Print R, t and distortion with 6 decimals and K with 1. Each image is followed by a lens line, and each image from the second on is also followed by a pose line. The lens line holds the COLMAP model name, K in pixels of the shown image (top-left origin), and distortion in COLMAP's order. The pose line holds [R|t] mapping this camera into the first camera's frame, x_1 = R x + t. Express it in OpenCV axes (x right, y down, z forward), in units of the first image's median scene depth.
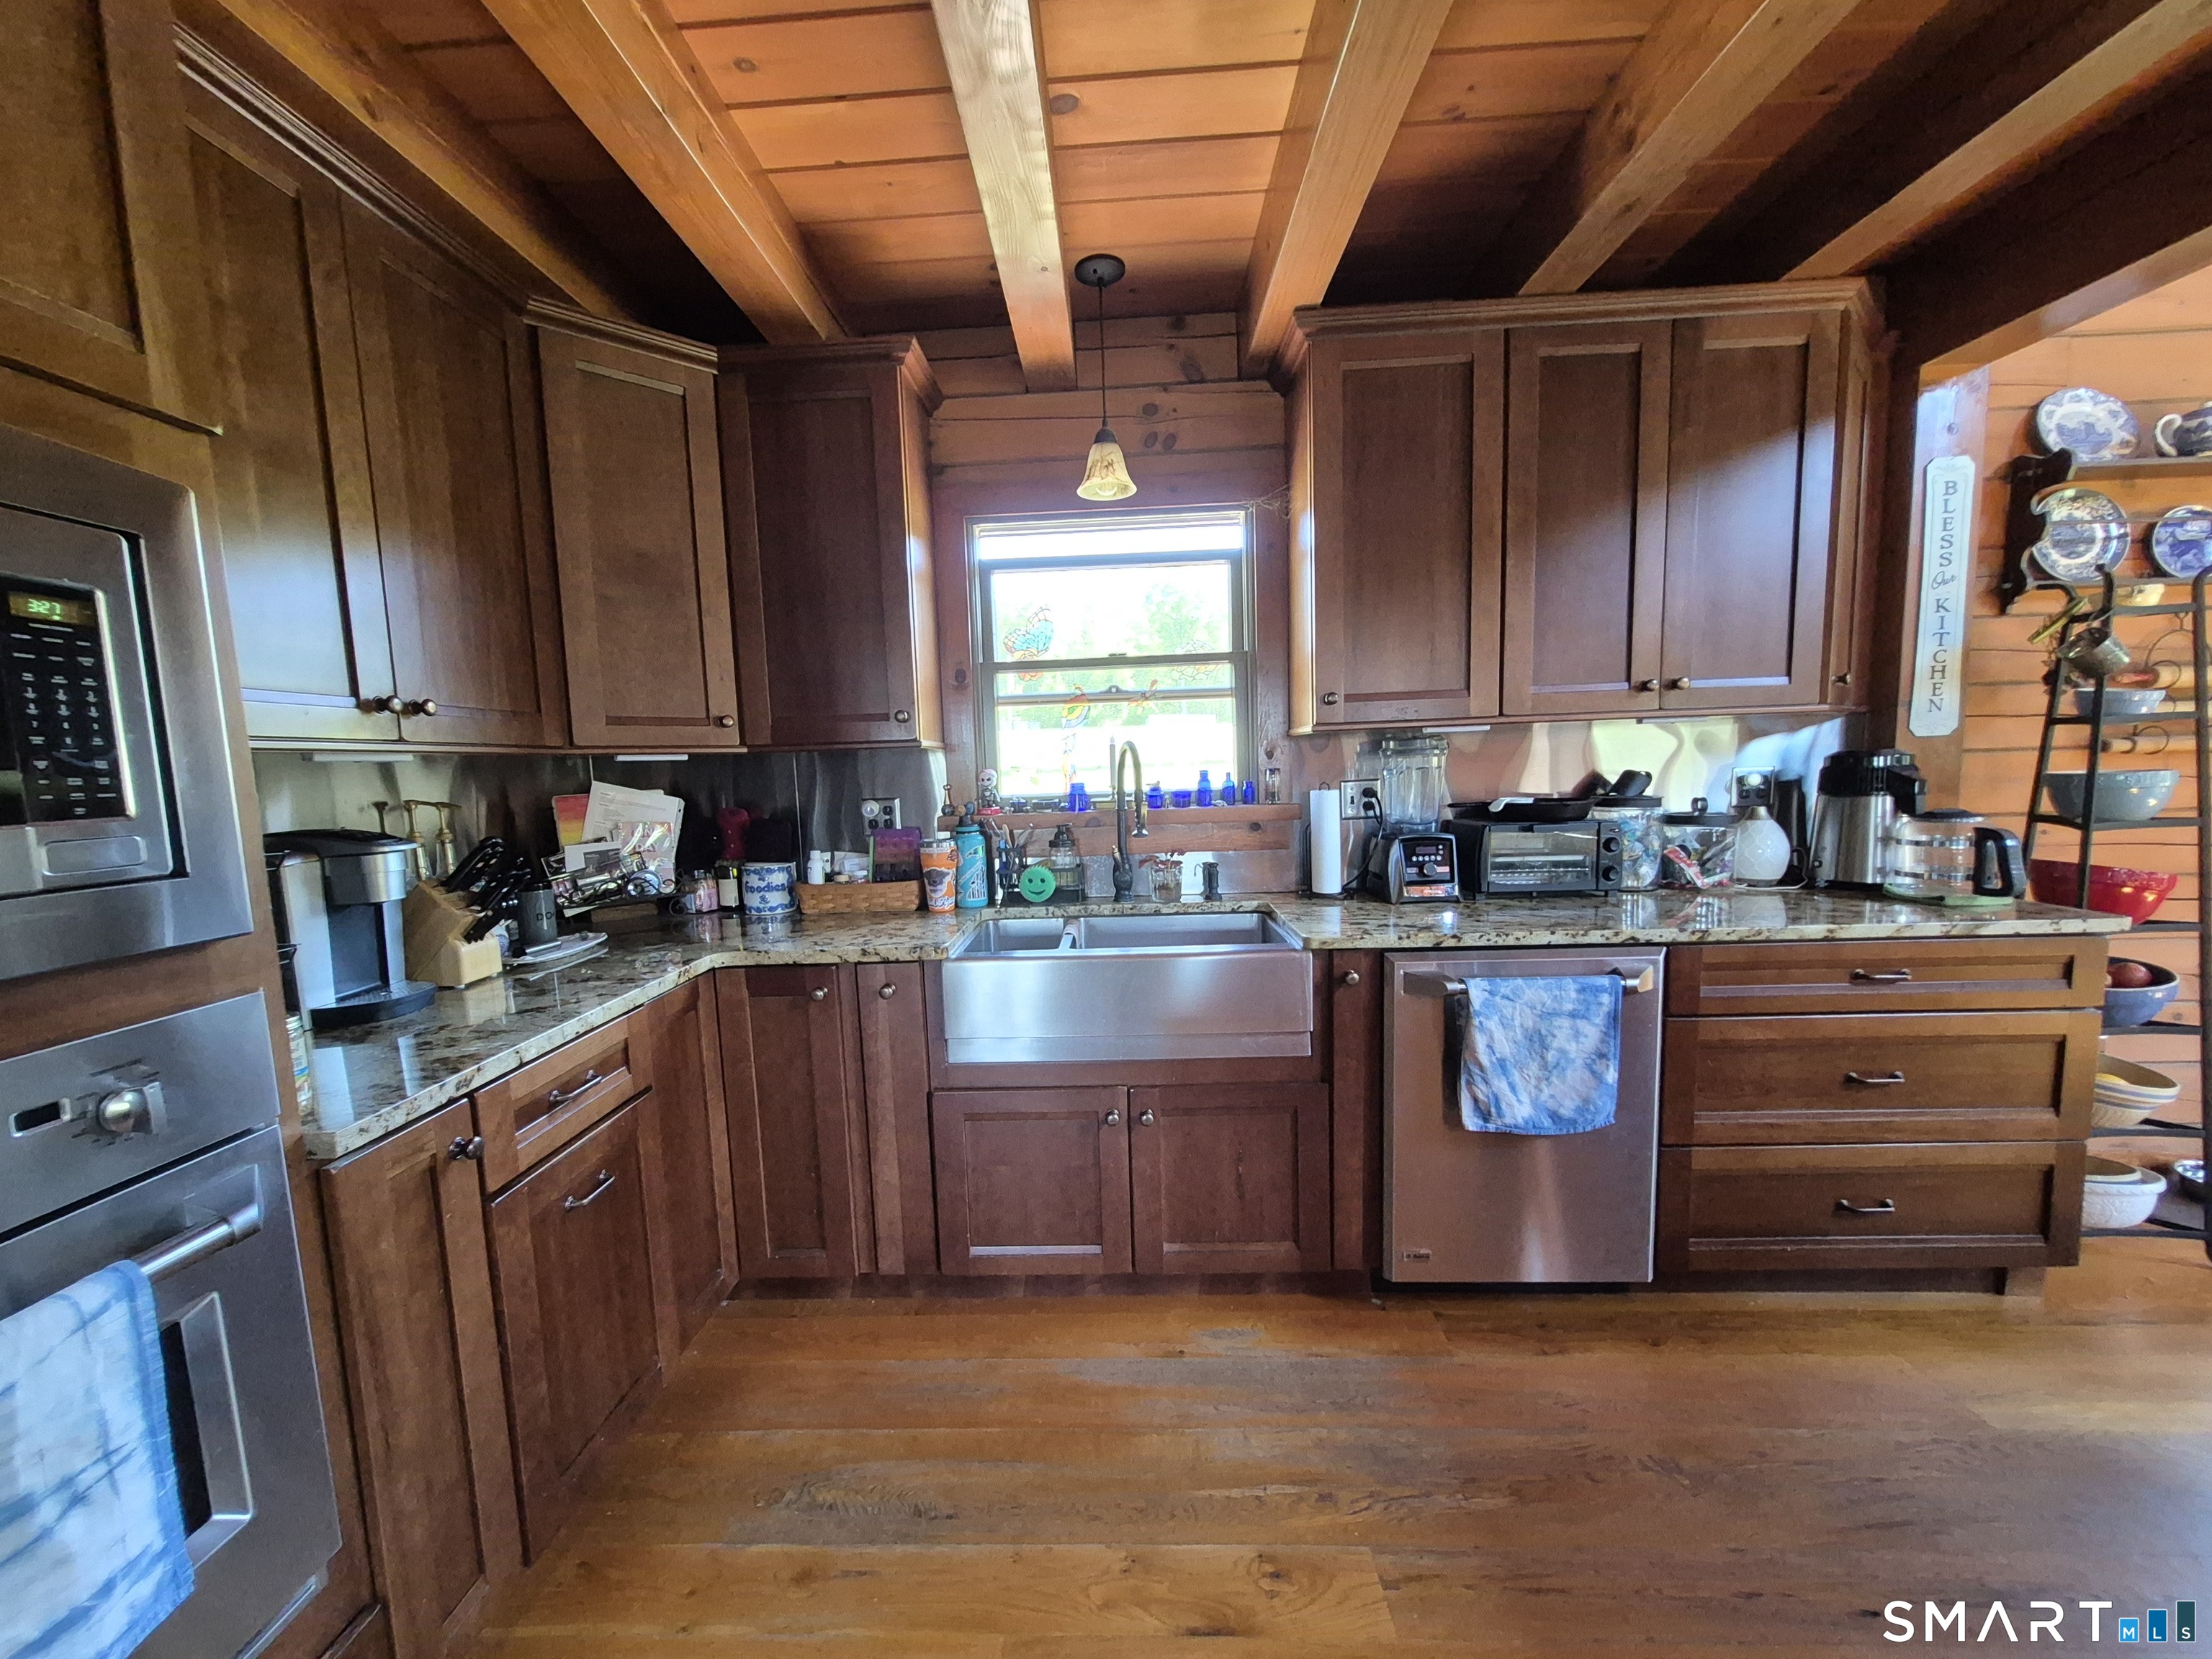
lens RADIAL K [[870.5, 0, 1094.9], [0, 870.5, 851.7], [0, 0, 1]] dist [0.001915, 0.000684]
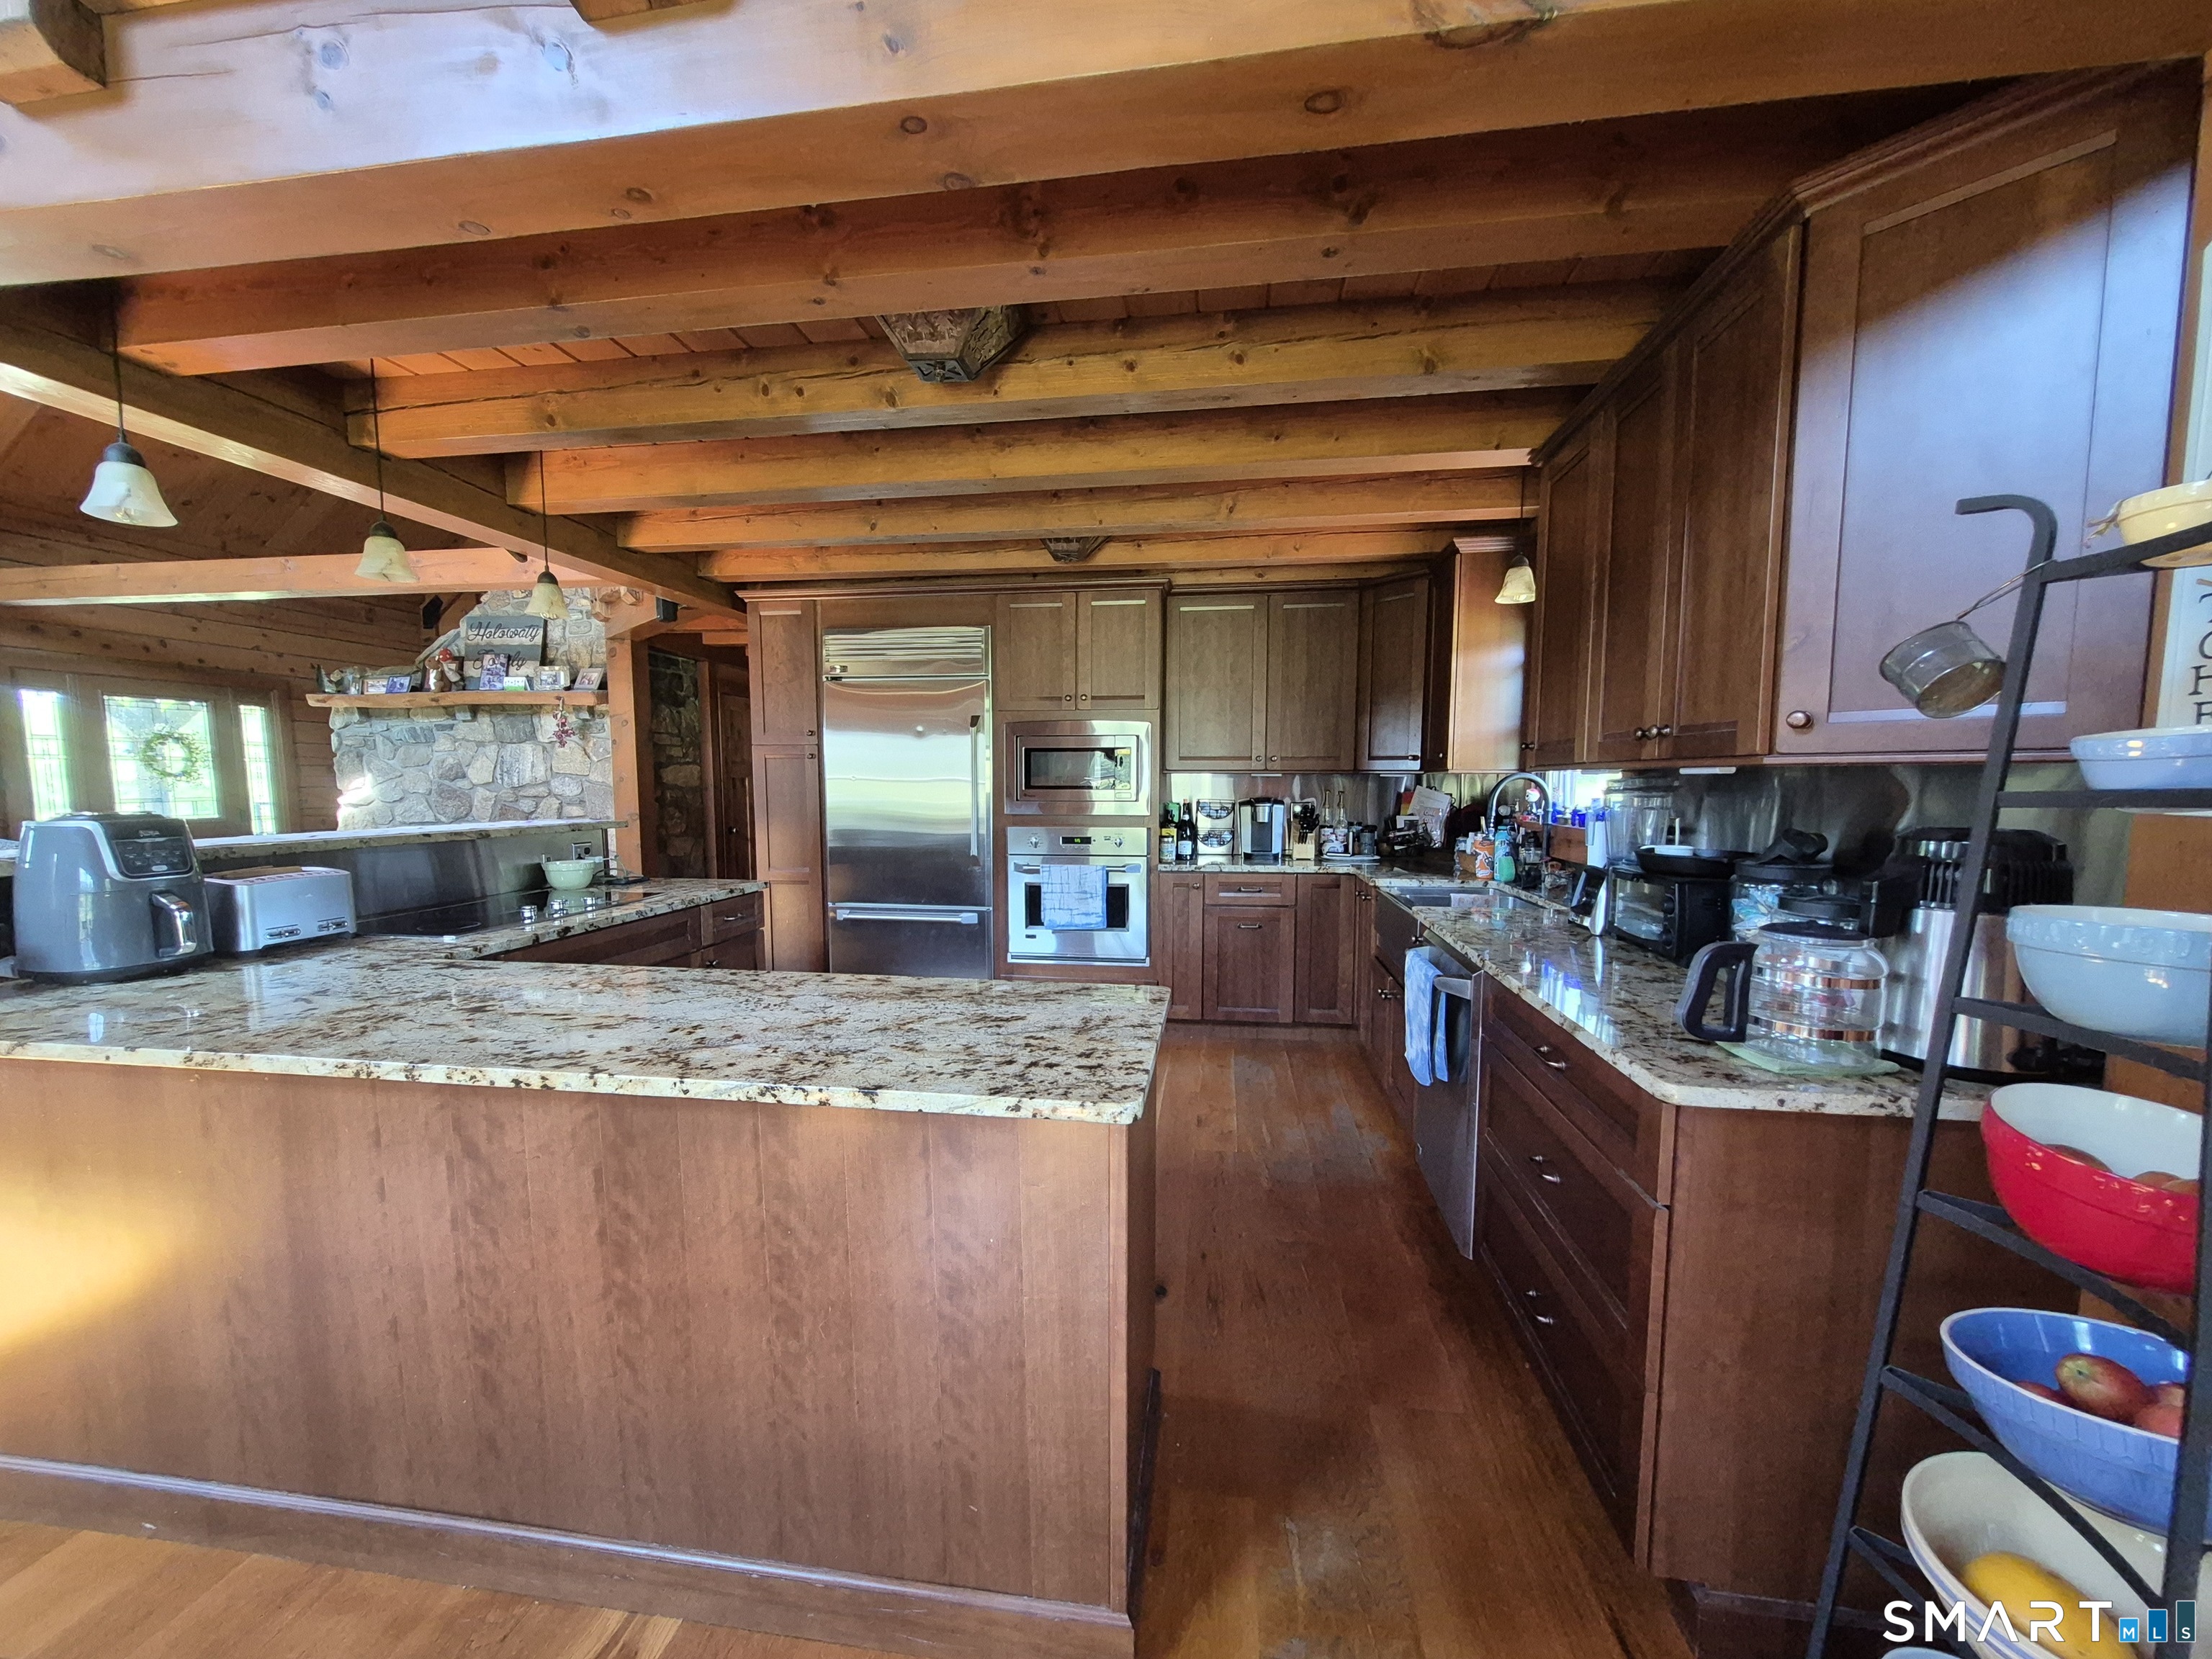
lens RADIAL K [[870.5, 0, 1094.9], [0, 870.5, 851.7], [0, 0, 1]] dist [0.001915, 0.000684]
pose [[-0.122780, 0.119525, -0.985210, 1.563904], [-0.092664, 0.987004, 0.131290, -0.128804], [0.988098, 0.107413, -0.110109, 0.533447]]
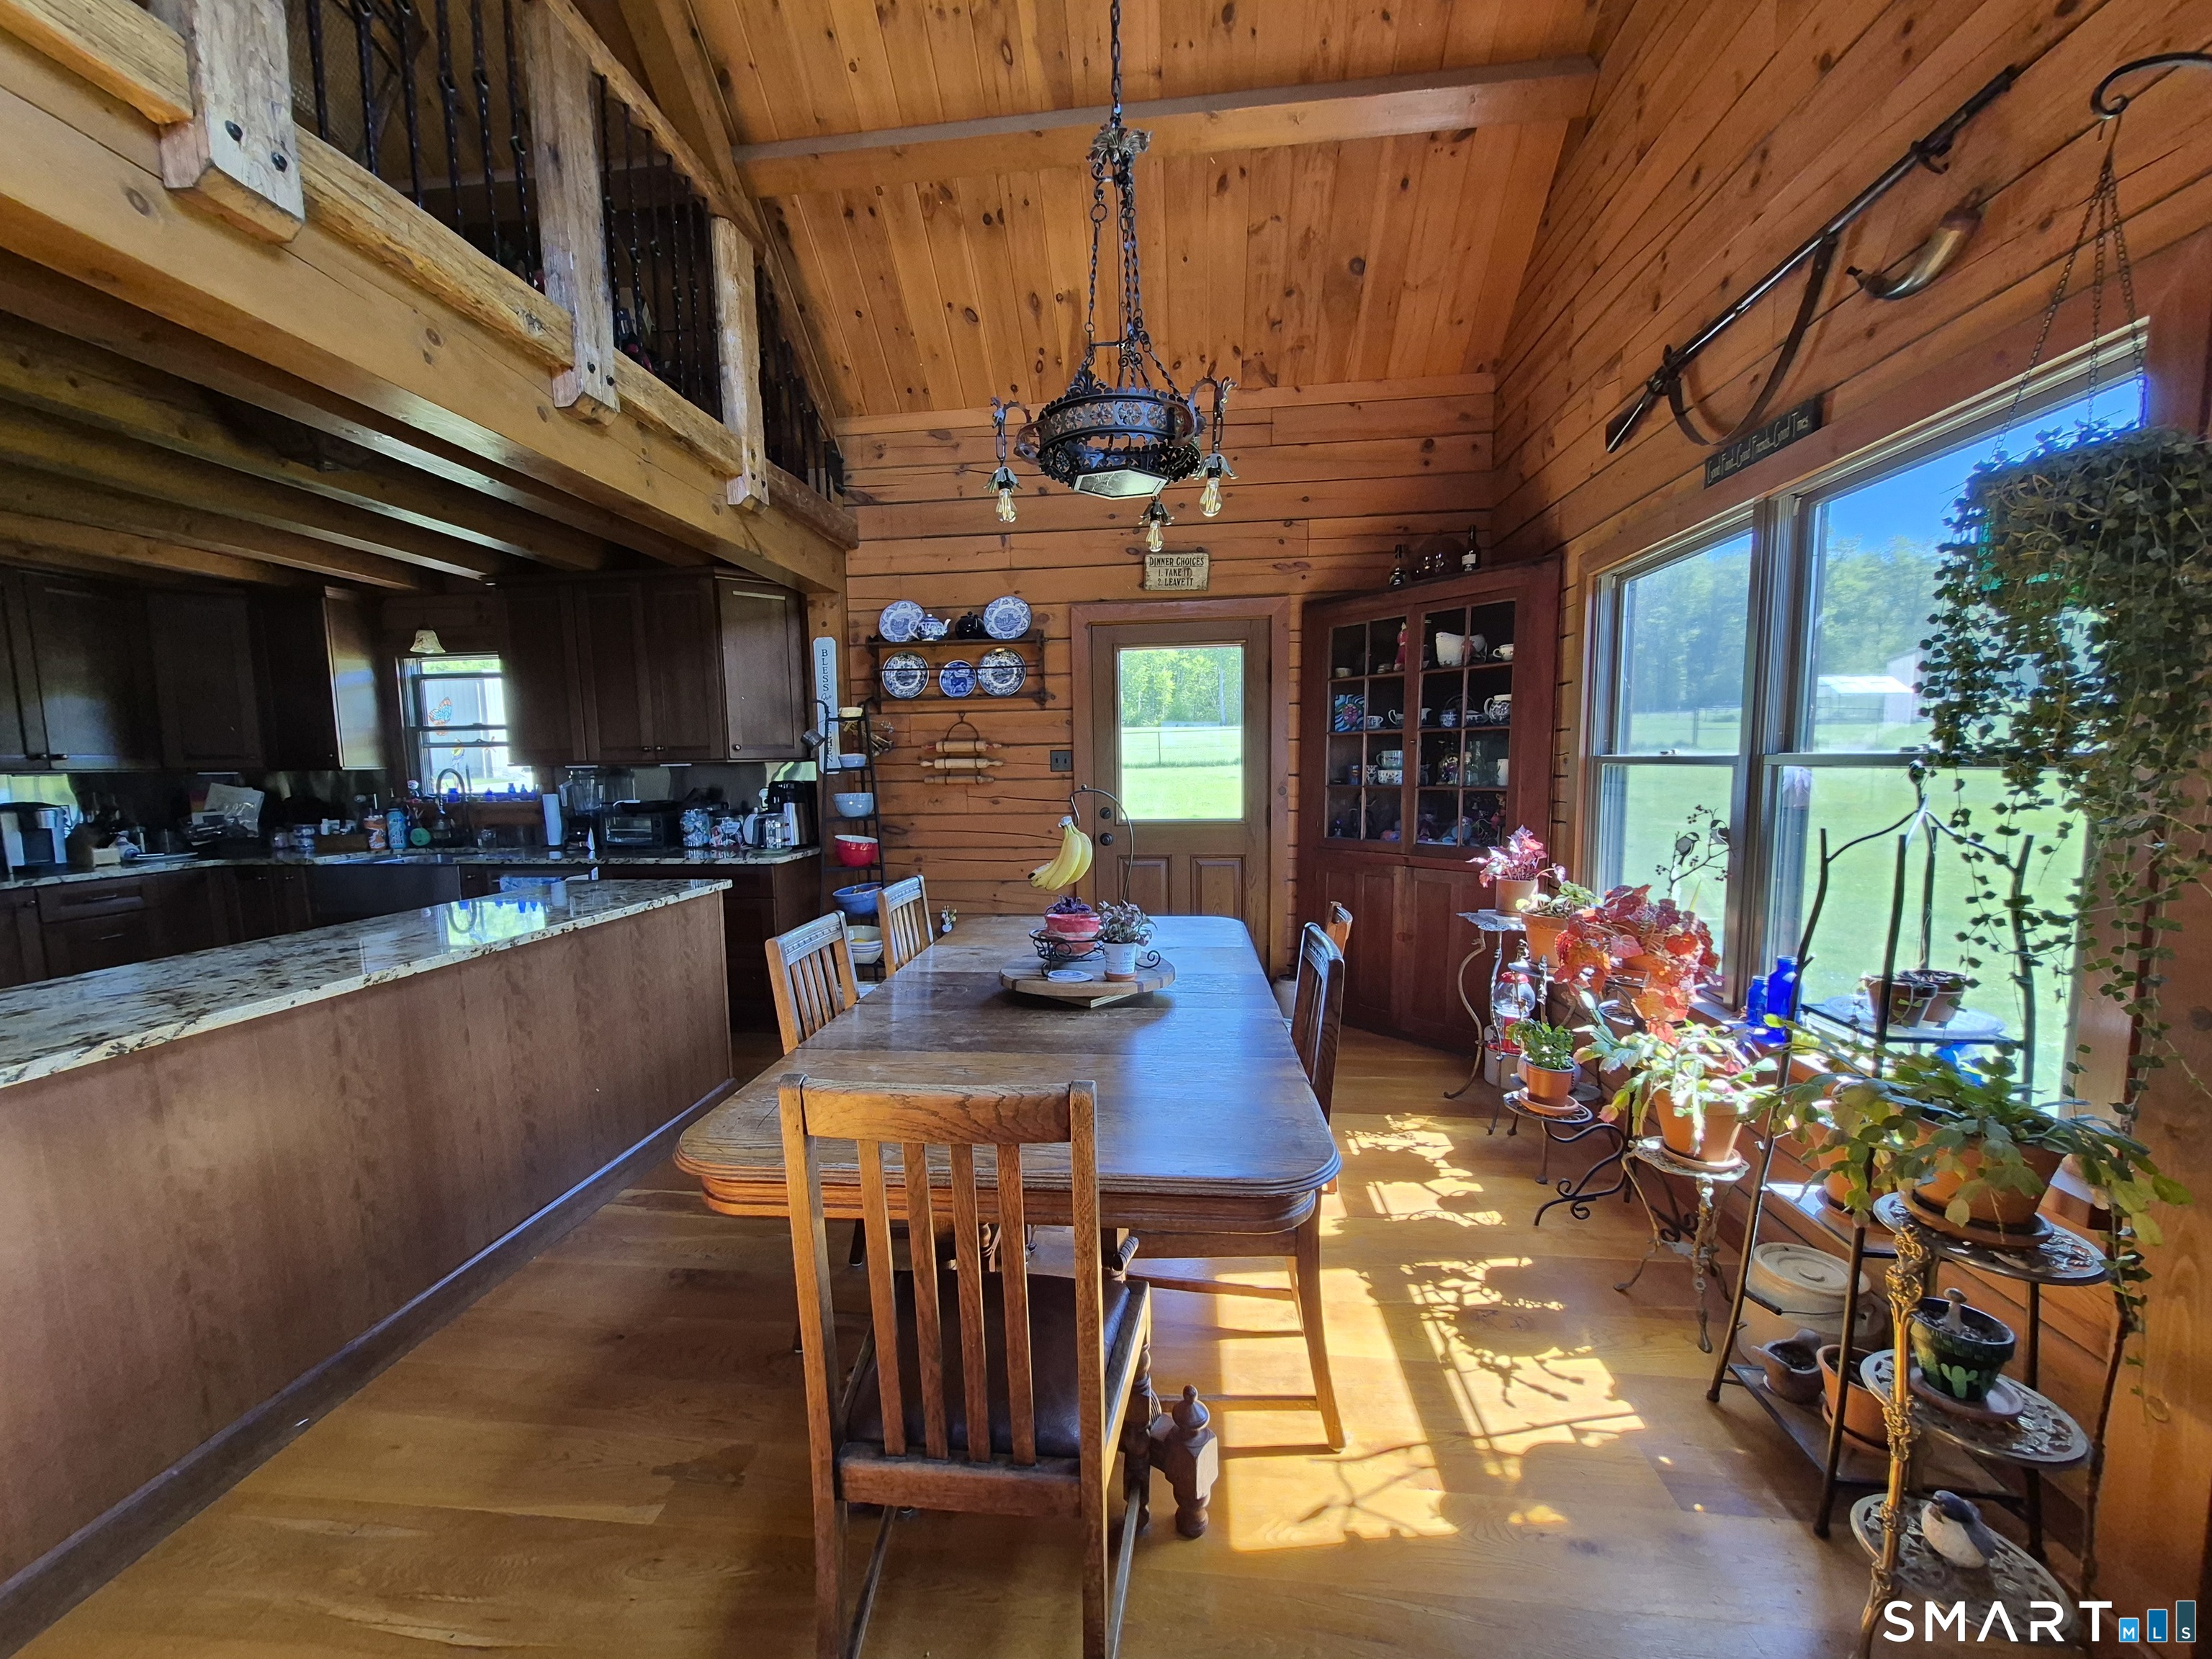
lens RADIAL K [[870.5, 0, 1094.9], [0, 870.5, 851.7], [0, 0, 1]] dist [0.001915, 0.000684]
pose [[0.996996, 0.025686, -0.073071, 1.805782], [-0.025361, 0.999664, 0.005373, 0.021976], [0.073184, -0.003503, 0.997312, -1.002960]]
